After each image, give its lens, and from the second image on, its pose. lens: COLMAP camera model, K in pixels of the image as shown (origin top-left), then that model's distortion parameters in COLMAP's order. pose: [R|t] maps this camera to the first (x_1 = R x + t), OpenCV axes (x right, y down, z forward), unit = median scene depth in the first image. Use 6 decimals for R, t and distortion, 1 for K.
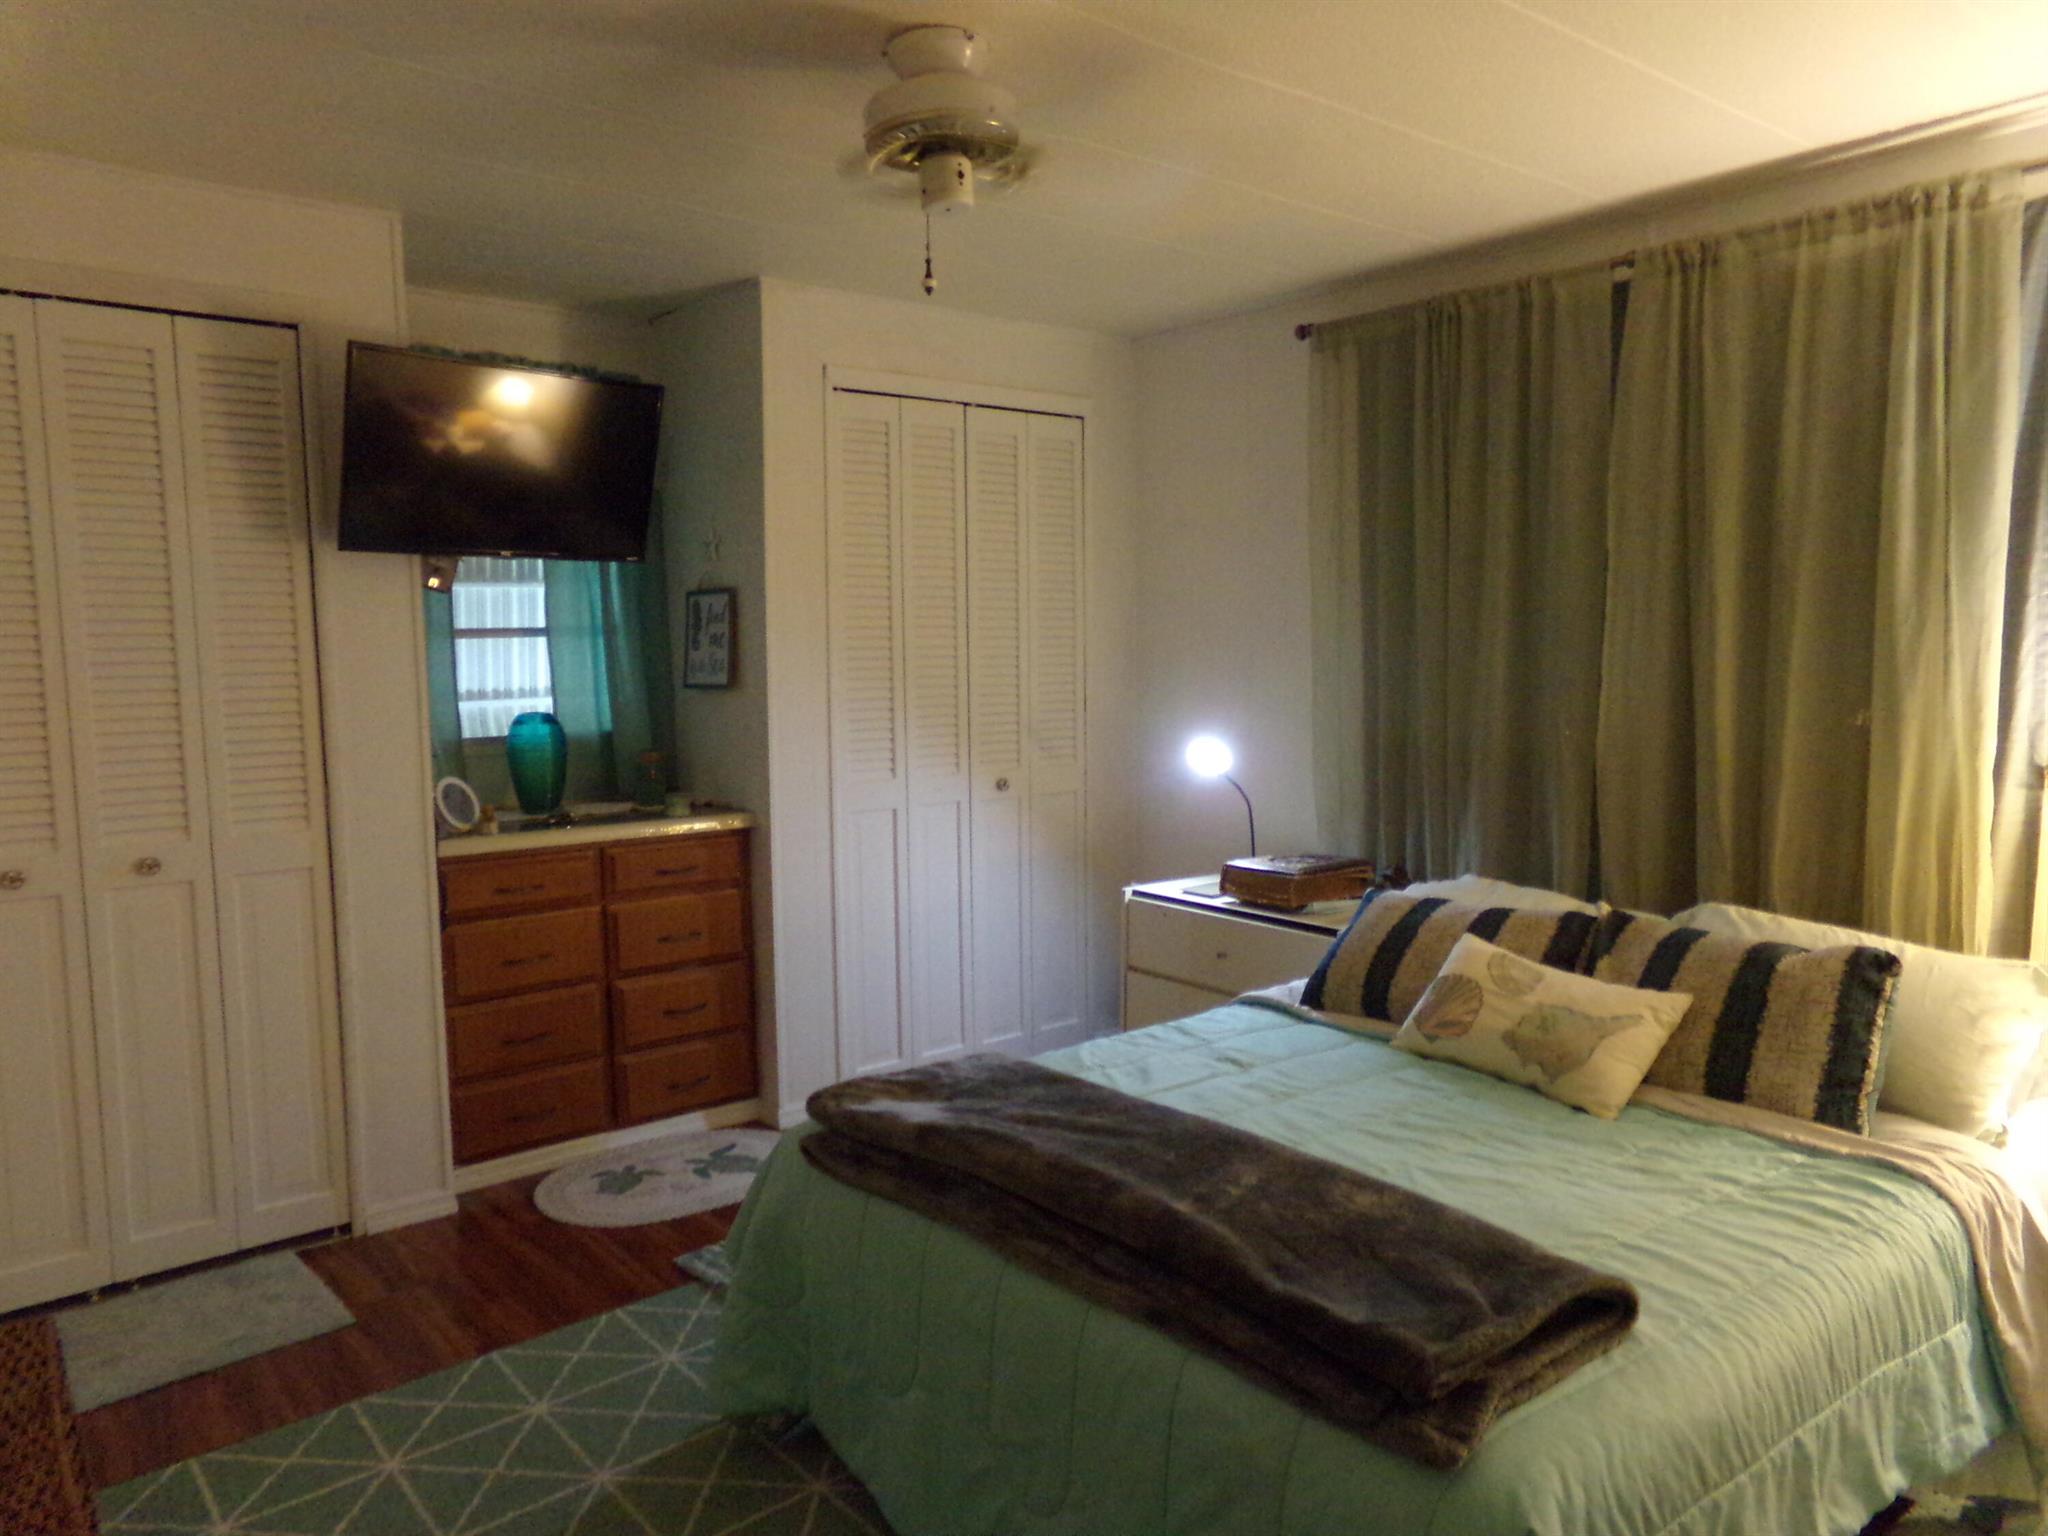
lens RADIAL K [[1406.5, 0, 1027.5], [0, 1406.5, 759.5], [0, 0, 1]] dist [-0.059070, 0.083285]
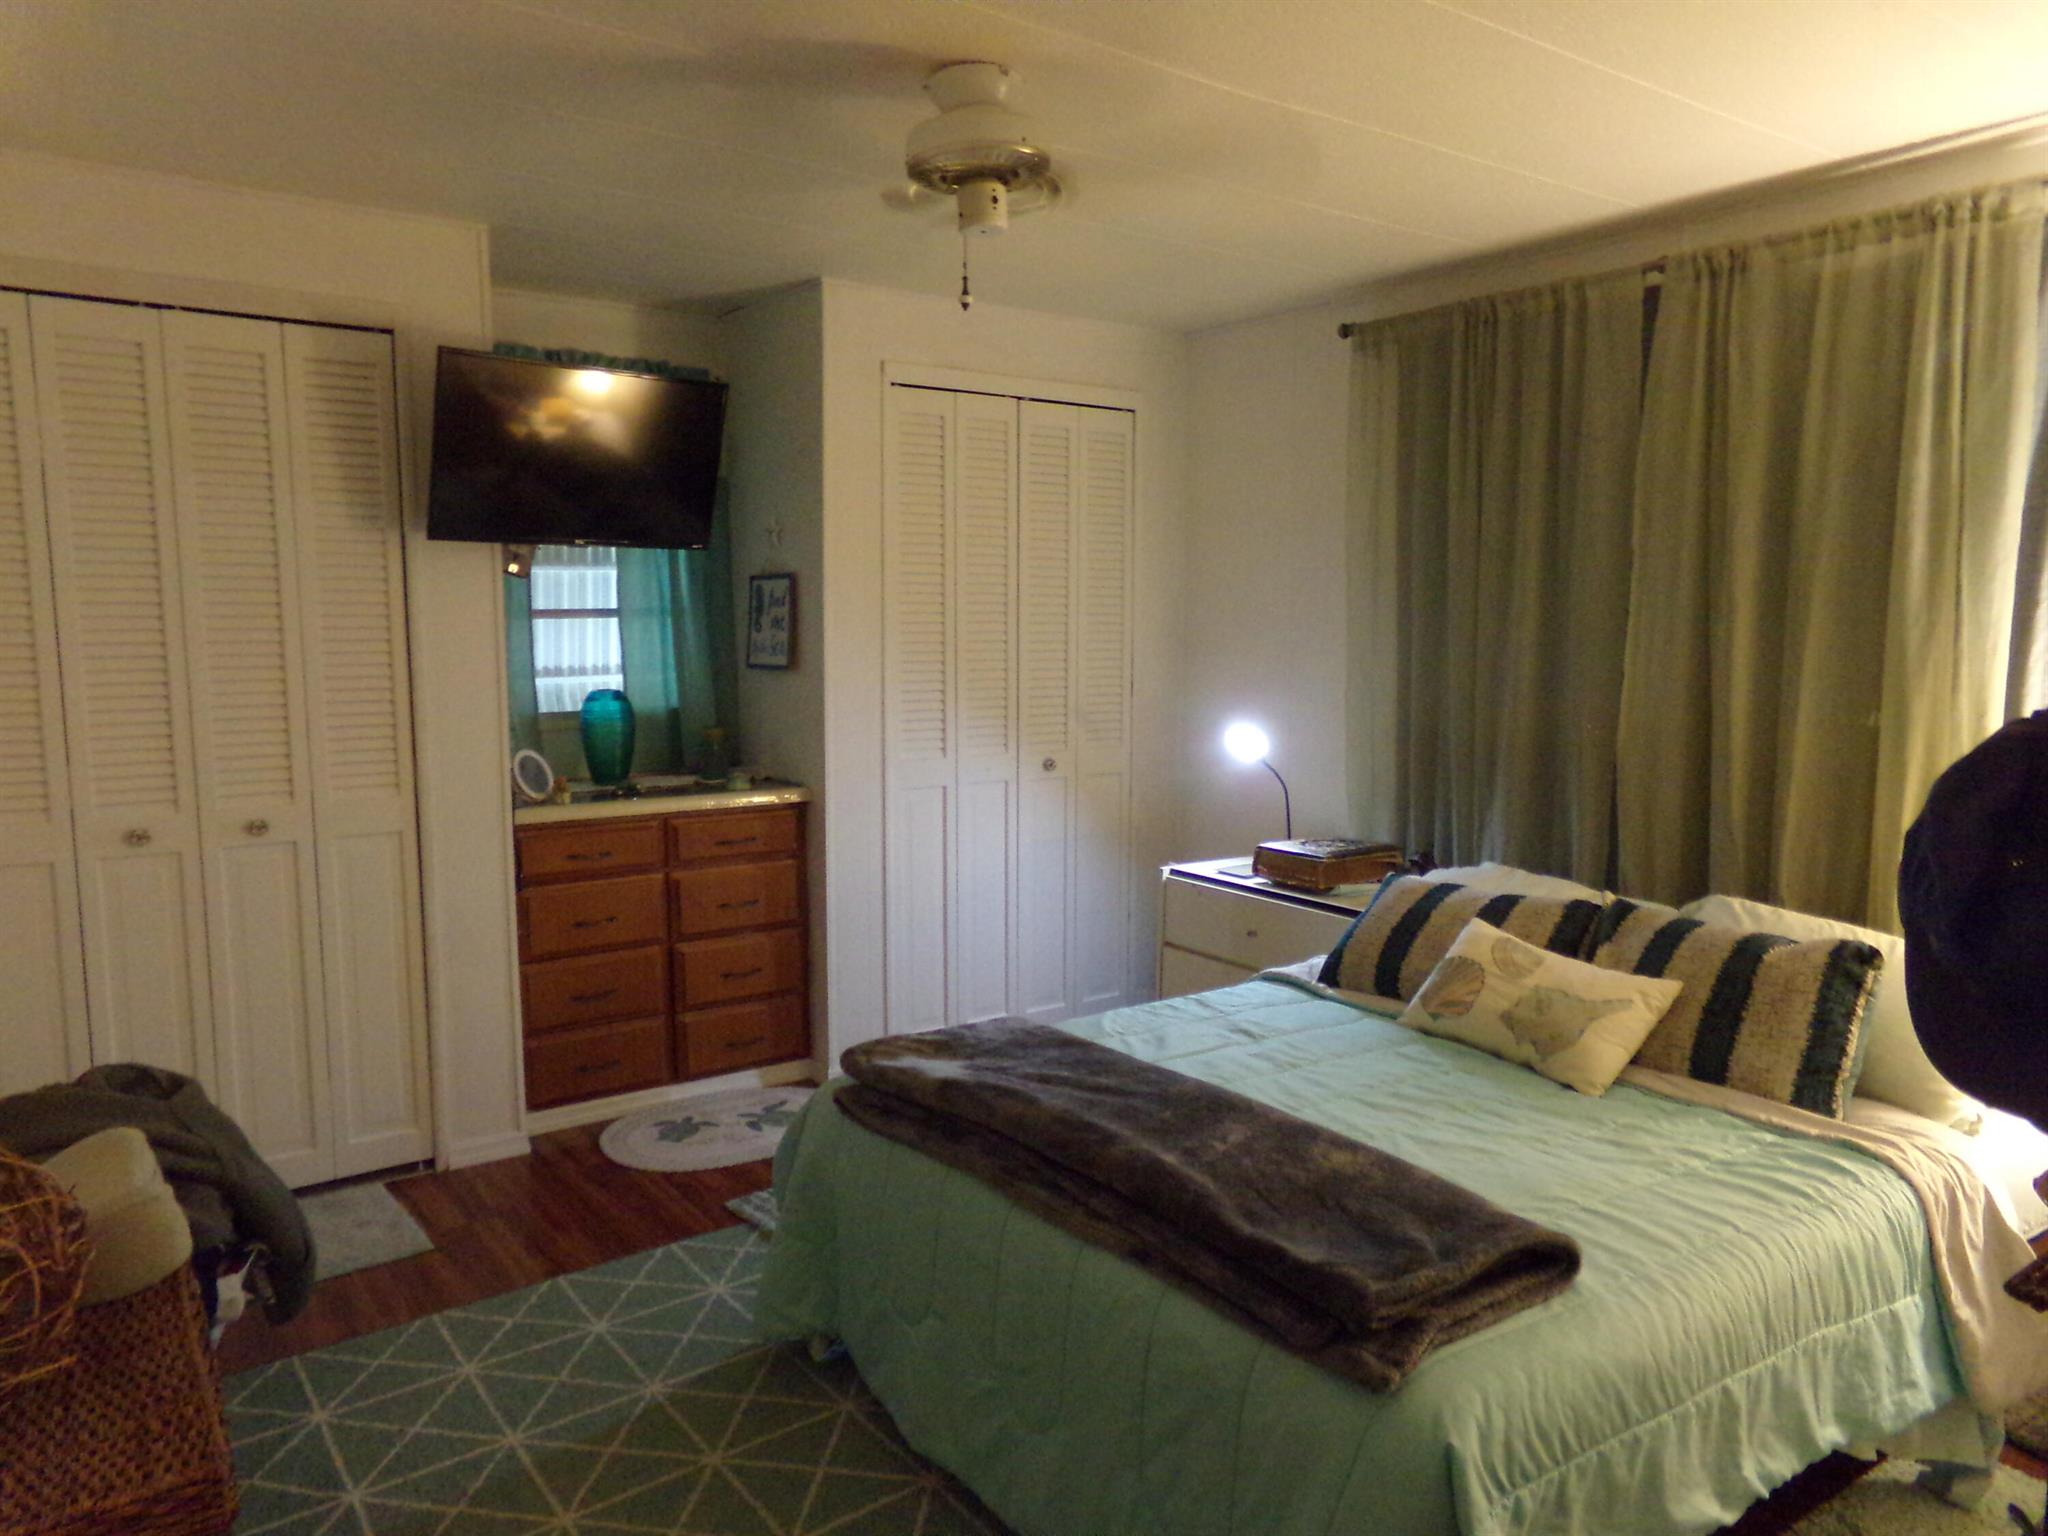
lens RADIAL K [[1408.6, 0, 1020.6], [0, 1408.6, 767.1], [0, 0, 1]] dist [-0.082369, 0.134585]
pose [[0.998222, 0.019192, -0.056431, 0.028076], [-0.017927, 0.999578, 0.022842, -0.005800], [0.056846, -0.021790, 0.998145, -0.054458]]
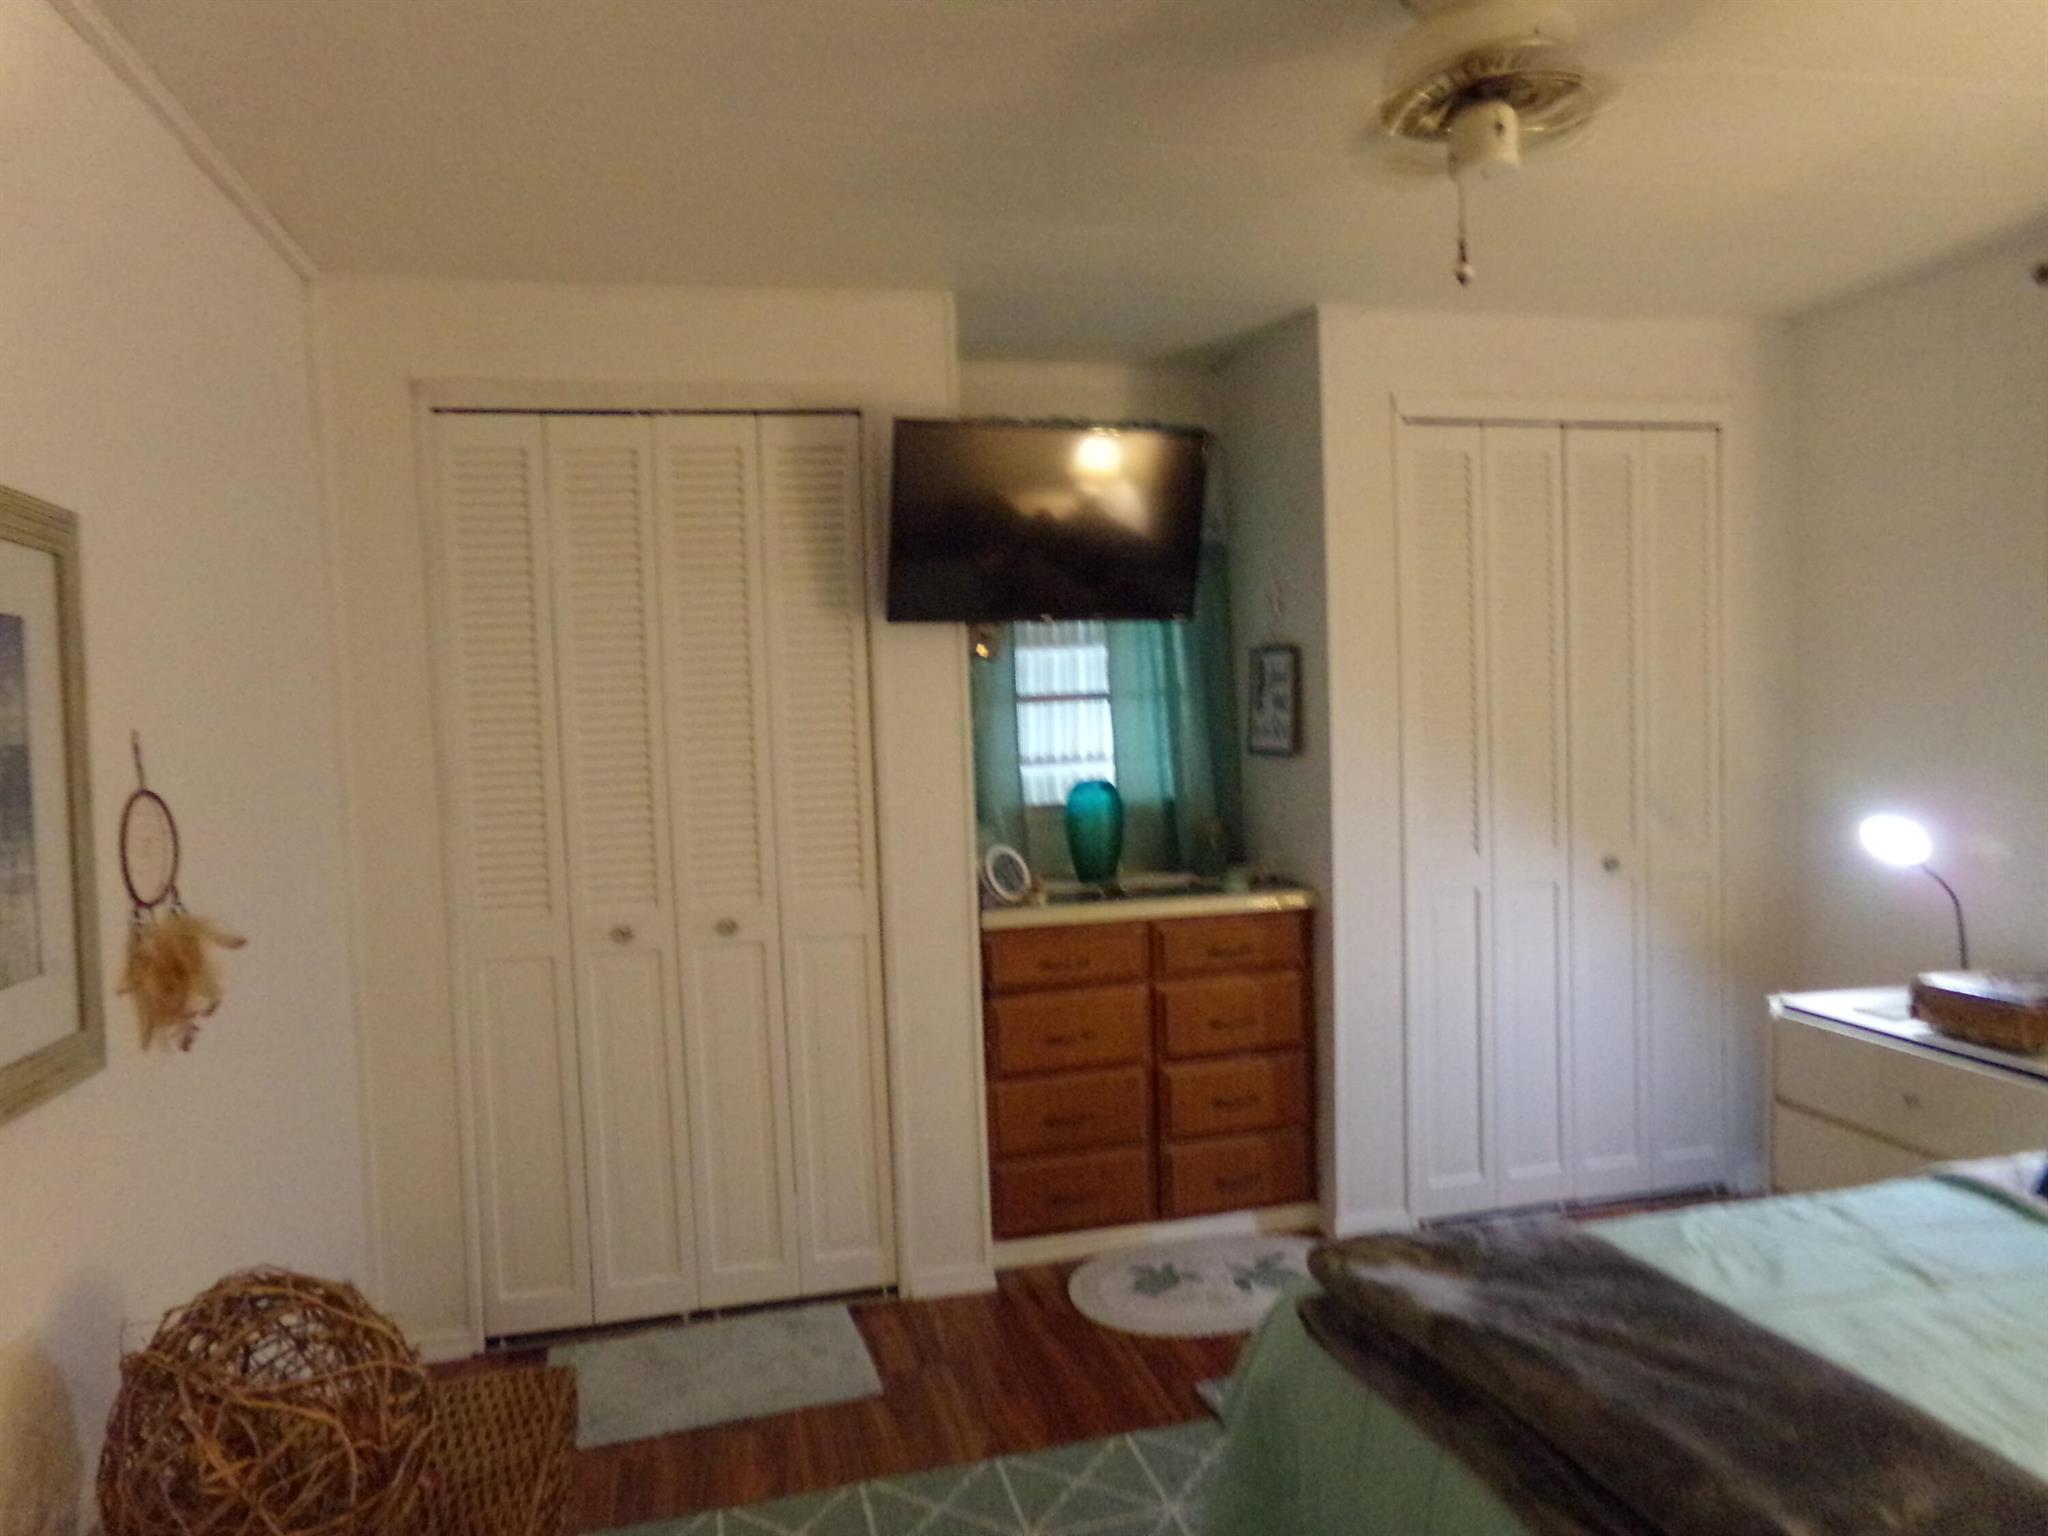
lens RADIAL K [[1408.6, 0, 1020.6], [0, 1408.6, 767.1], [0, 0, 1]] dist [-0.082369, 0.134585]
pose [[0.900688, 0.000927, -0.434465, 0.036804], [-0.014900, 0.999475, -0.028755, -0.016682], [0.434211, 0.032373, 0.900229, 0.117099]]
